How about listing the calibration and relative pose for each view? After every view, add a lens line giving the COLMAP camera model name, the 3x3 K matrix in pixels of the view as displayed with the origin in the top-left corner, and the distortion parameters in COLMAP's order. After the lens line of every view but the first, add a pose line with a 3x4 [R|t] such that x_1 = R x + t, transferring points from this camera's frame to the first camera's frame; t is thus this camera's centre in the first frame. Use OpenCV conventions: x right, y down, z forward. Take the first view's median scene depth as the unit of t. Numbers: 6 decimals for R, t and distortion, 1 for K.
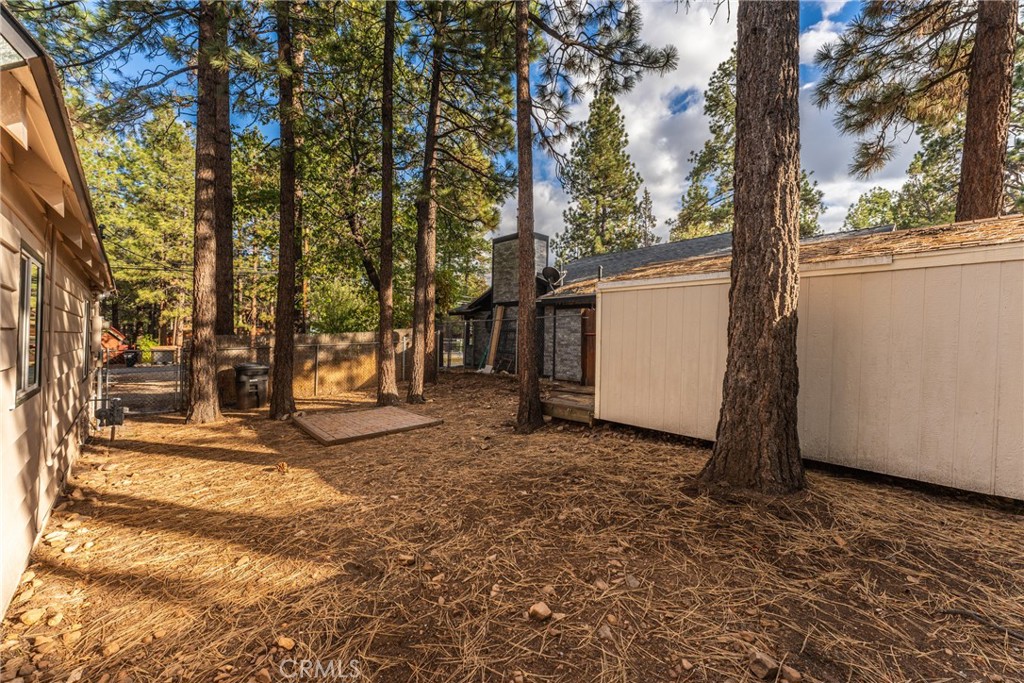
lens RADIAL K [[404.5, 0, 508.5], [0, 404.5, 342.2], [0, 0, 1]] dist [0.000677, 0.000039]
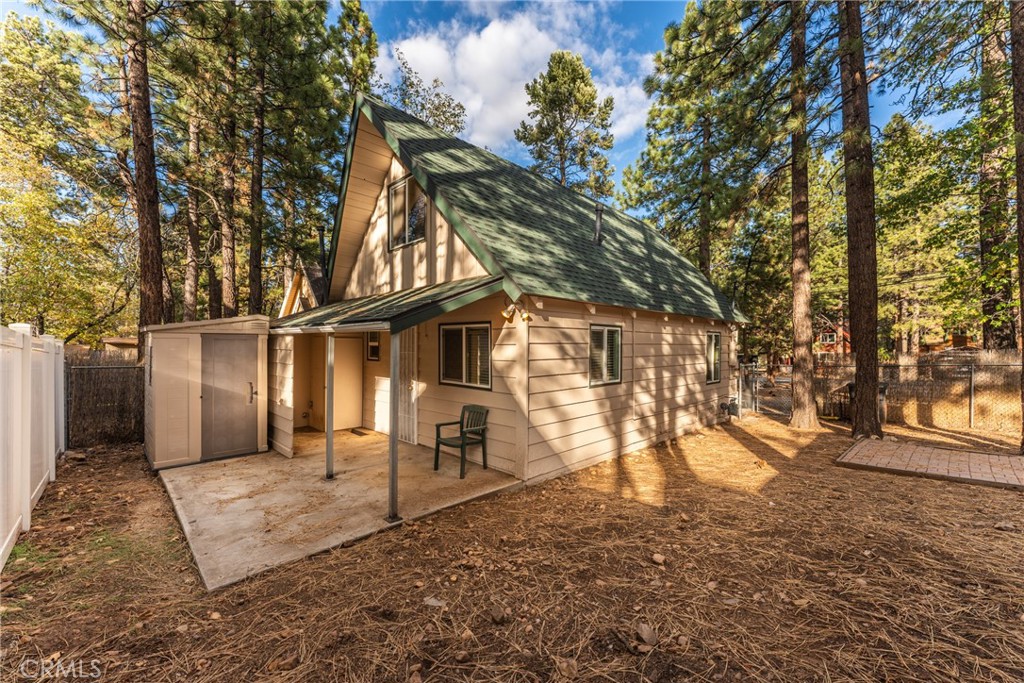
lens RADIAL K [[404.5, 0, 514.4], [0, 404.5, 342.7], [0, 0, 1]] dist [0.000677, 0.000039]
pose [[0.039080, -0.026385, -0.998888, 0.846997], [-0.002478, 0.999646, -0.026502, -0.034692], [0.999233, 0.003511, 0.039001, 0.241327]]
